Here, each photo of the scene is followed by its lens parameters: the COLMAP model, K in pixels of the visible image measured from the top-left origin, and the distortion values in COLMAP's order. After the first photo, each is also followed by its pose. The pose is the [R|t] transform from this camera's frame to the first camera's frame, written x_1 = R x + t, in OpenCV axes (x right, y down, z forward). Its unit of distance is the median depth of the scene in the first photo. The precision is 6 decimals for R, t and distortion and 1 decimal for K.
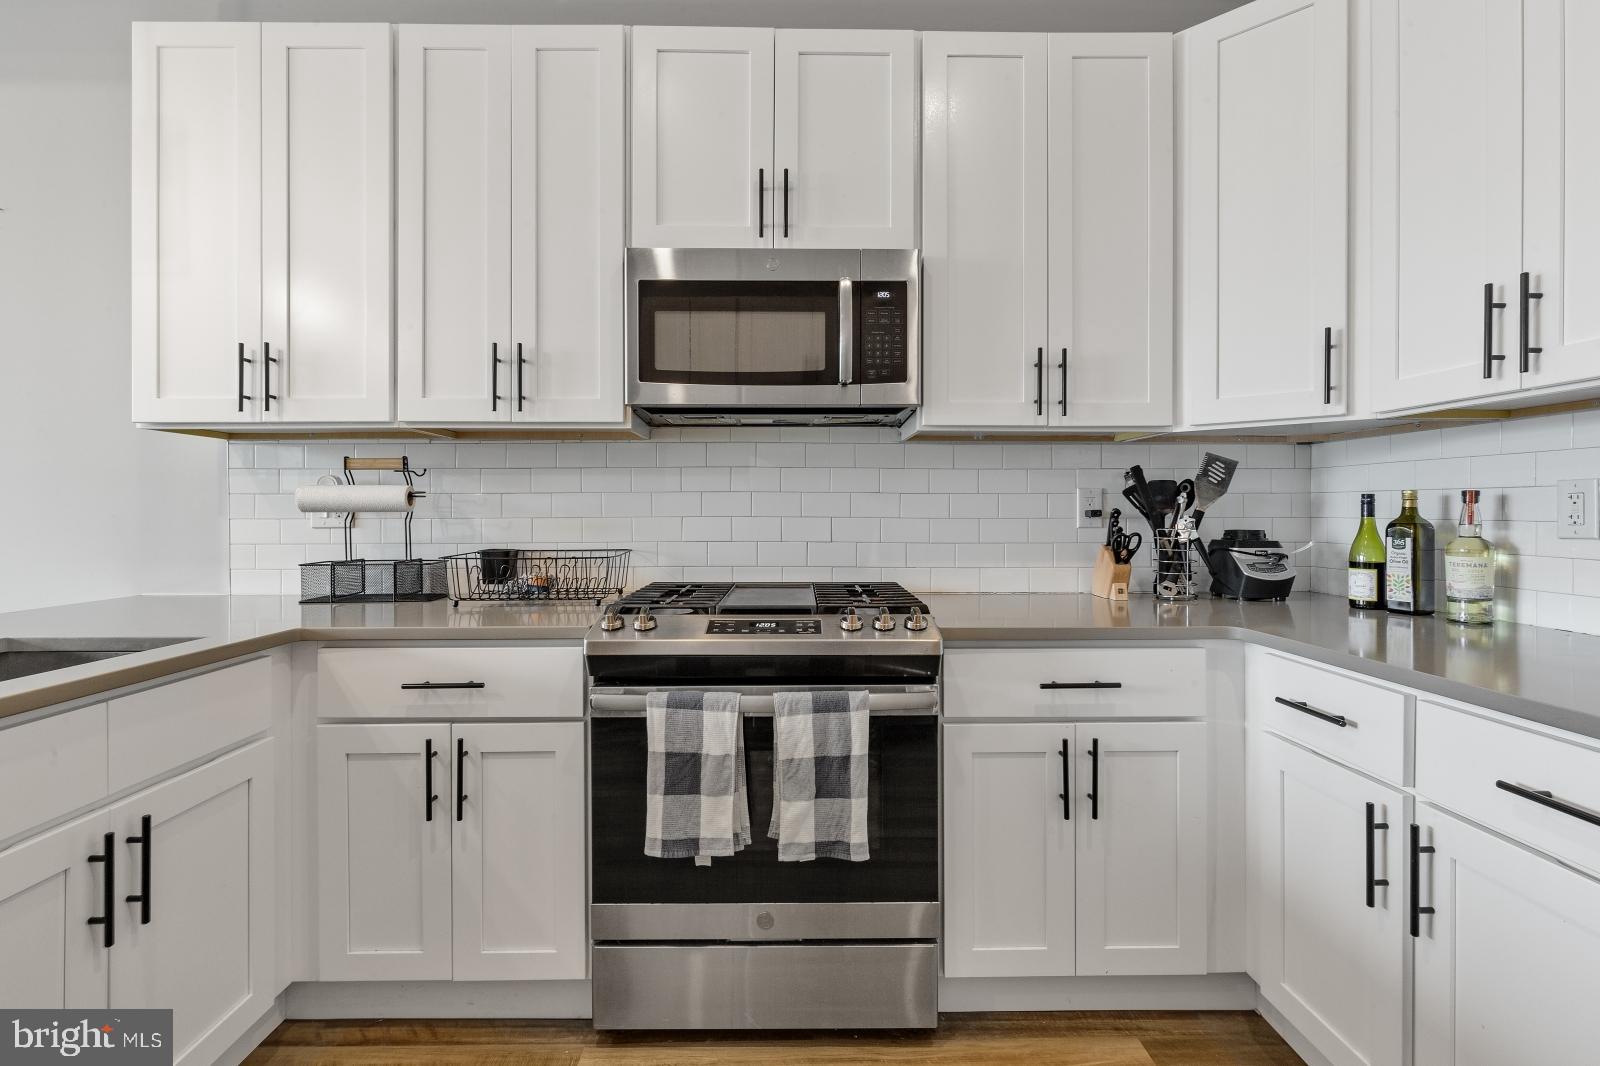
lens RADIAL K [[720.2, 0, 801.1], [0, 720.2, 513.7], [0, 0, 1]] dist [-0.000887, -0.000029]
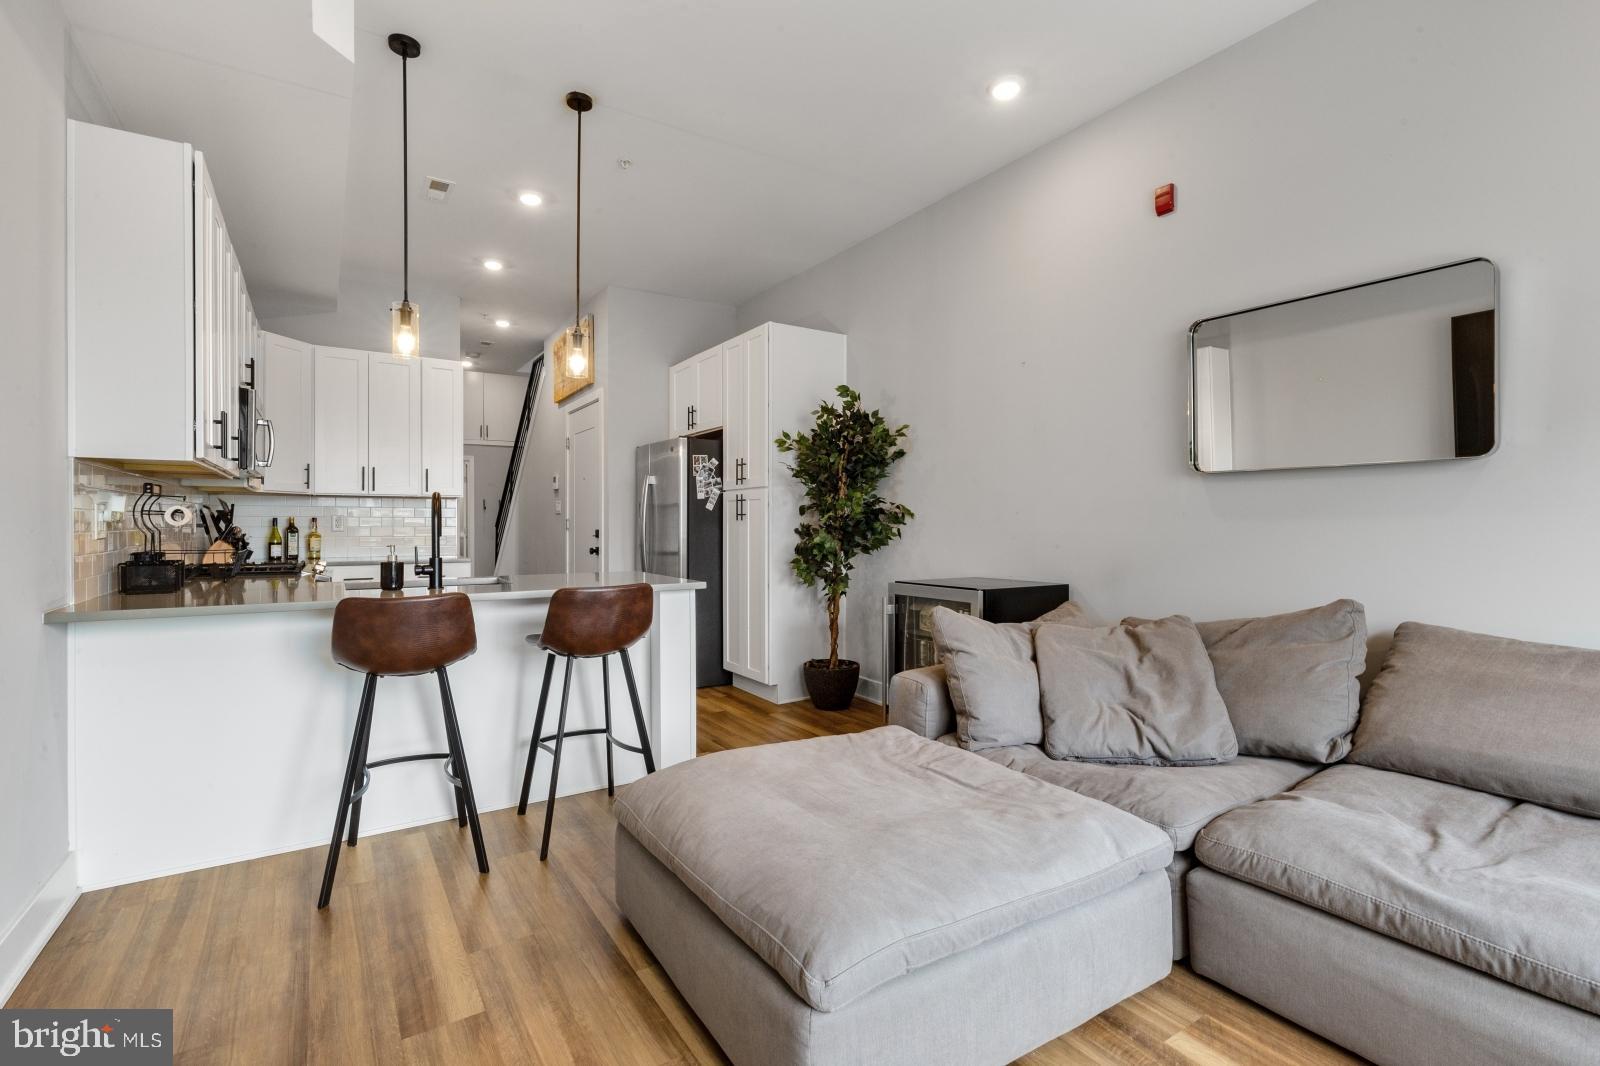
lens RADIAL K [[725.1, 0, 799.7], [0, 725.1, 525.1], [0, 0, 1]] dist [0.000187, -0.000325]
pose [[-0.533037, -0.002288, 0.846089, -2.870260], [0.000604, 0.999995, 0.003084, -0.007409], [-0.846092, 0.002155, -0.533033, 0.852851]]
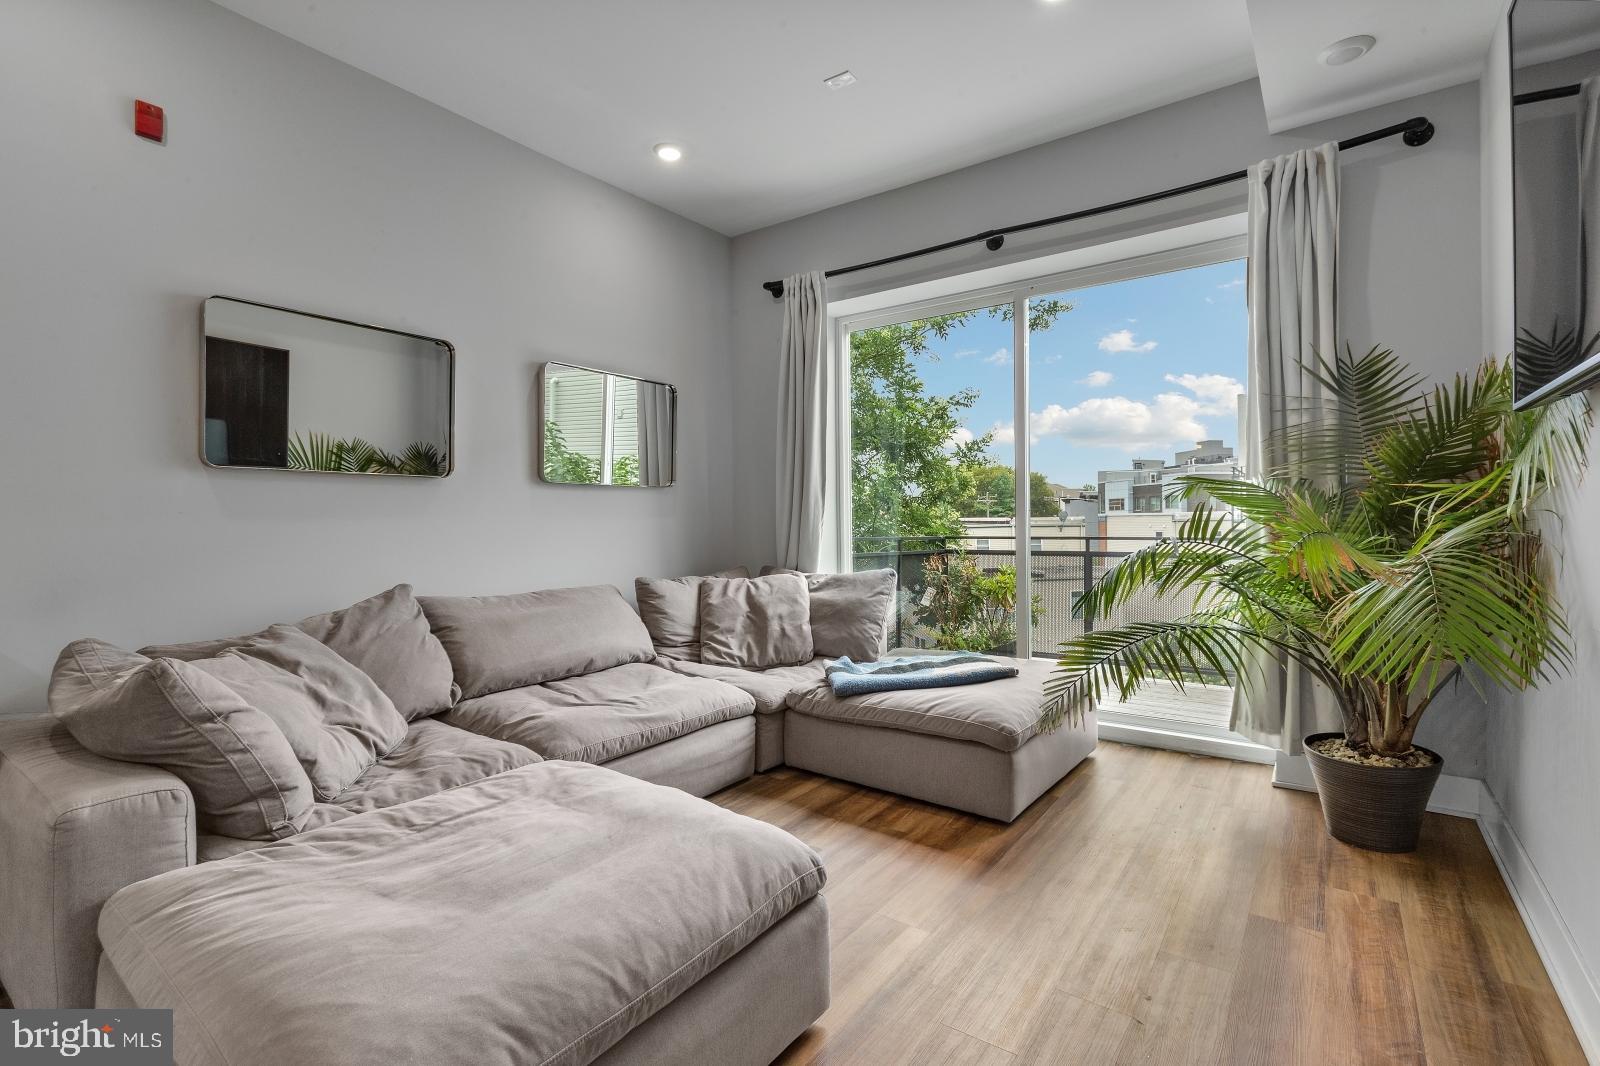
lens RADIAL K [[730.2, 0, 792.1], [0, 730.2, 517.2], [0, 0, 1]] dist [-0.000048, 0.000010]
pose [[-0.609757, 0.001579, -0.792587, -1.458603], [0.008546, 0.999953, -0.004583, -0.001821], [0.792543, -0.009568, -0.609741, 1.013838]]
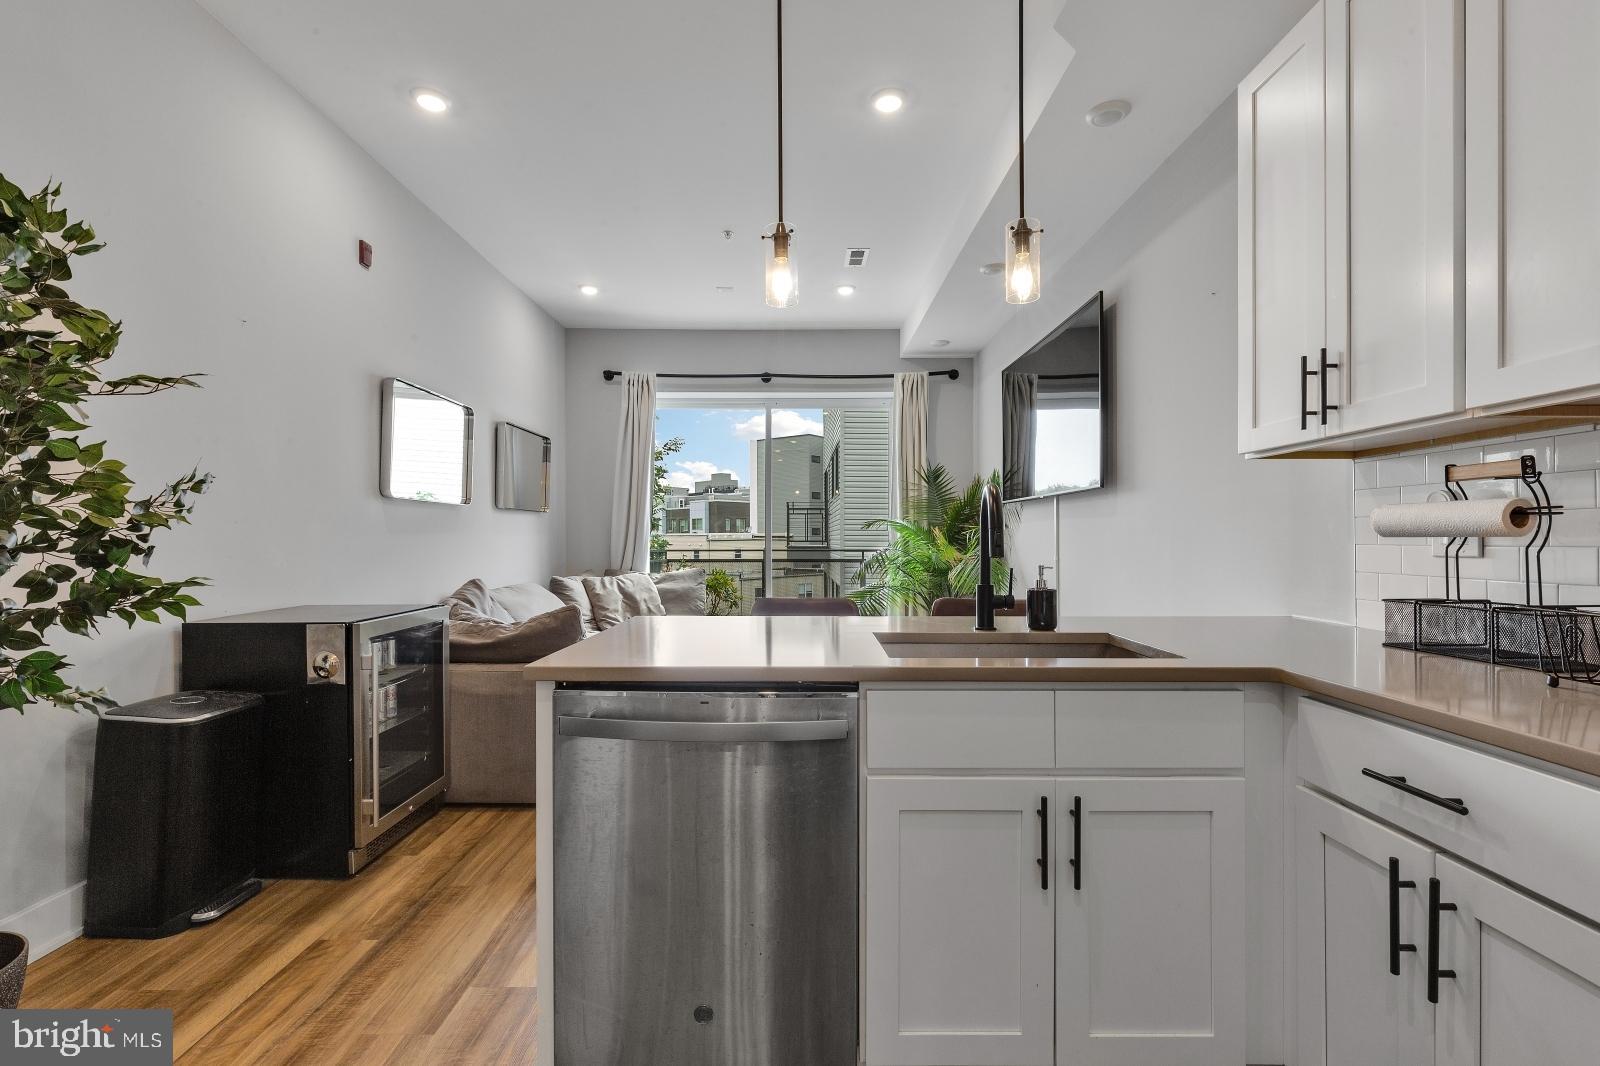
lens RADIAL K [[718.6, 0, 799.8], [0, 718.6, 536.6], [0, 0, 1]] dist [0.002205, -0.000253]
pose [[-0.017617, -0.001627, -0.999843, 0.184716], [-0.000120, 0.999999, -0.001625, -0.001341], [0.999845, 0.000091, -0.017617, 0.392330]]
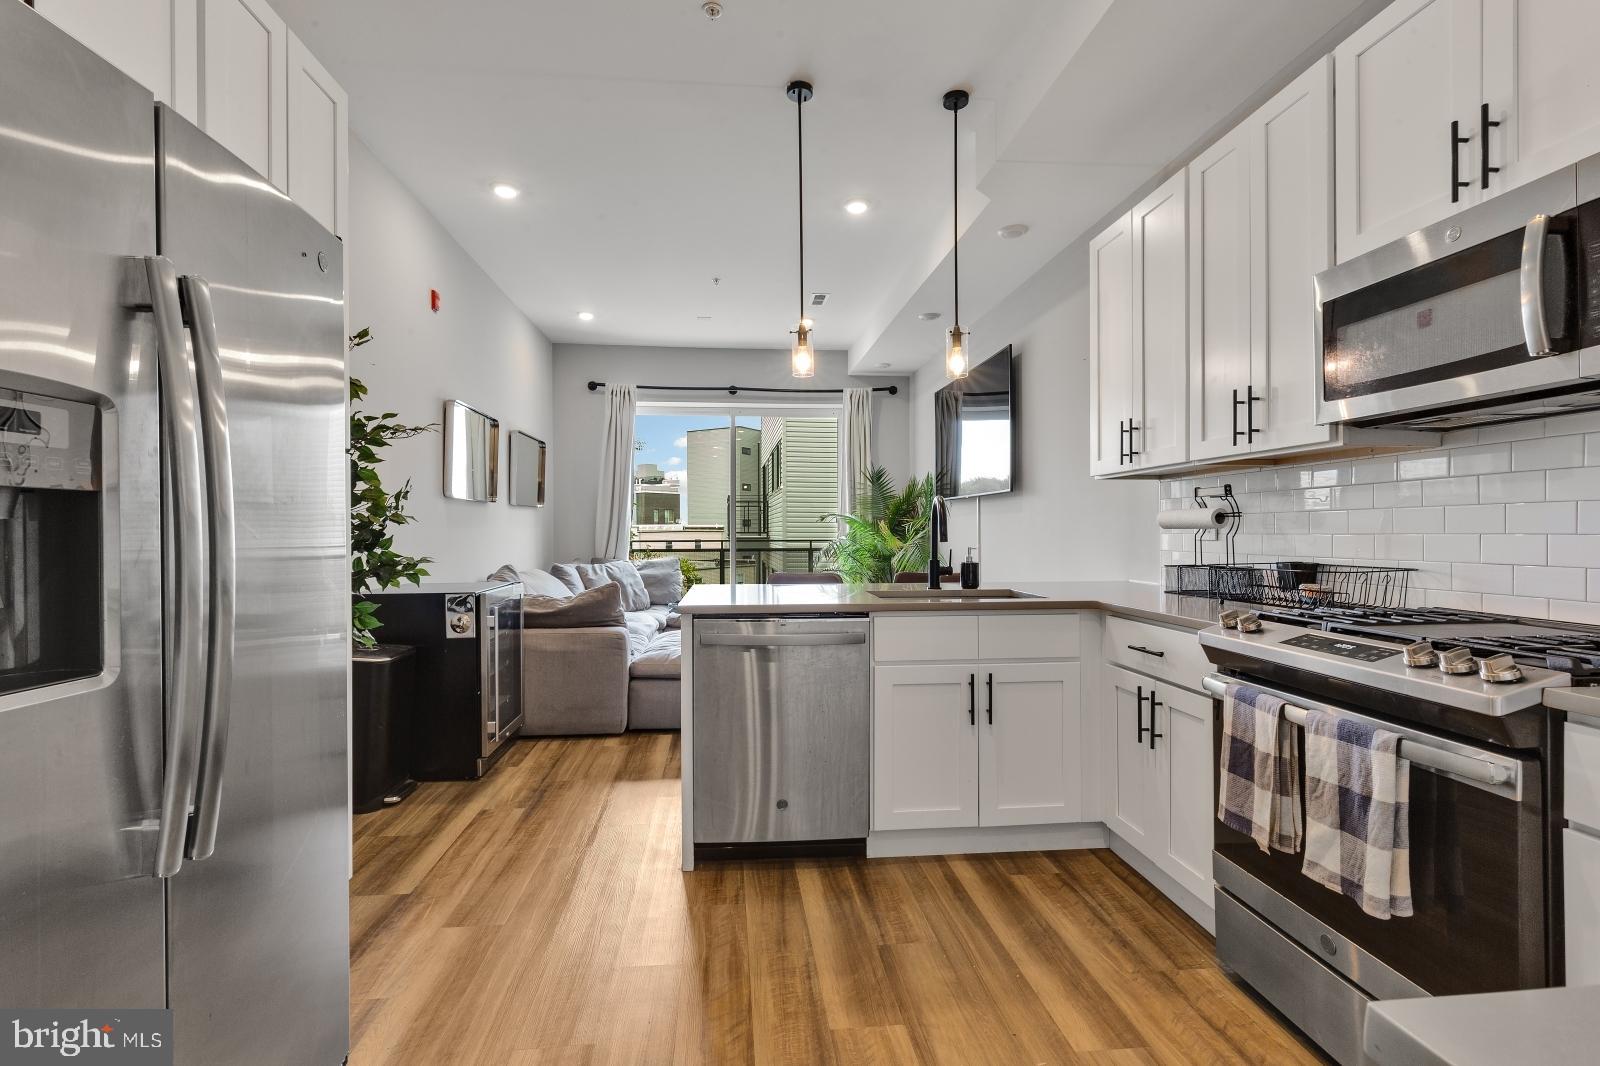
lens RADIAL K [[725.1, 0, 799.7], [0, 725.1, 525.1], [0, 0, 1]] dist [0.000187, -0.000325]
pose [[0.083812, -0.005776, -0.996465, 0.805583], [0.001857, 0.999982, -0.005641, -0.003157], [0.996480, -0.001377, 0.083822, 0.181797]]
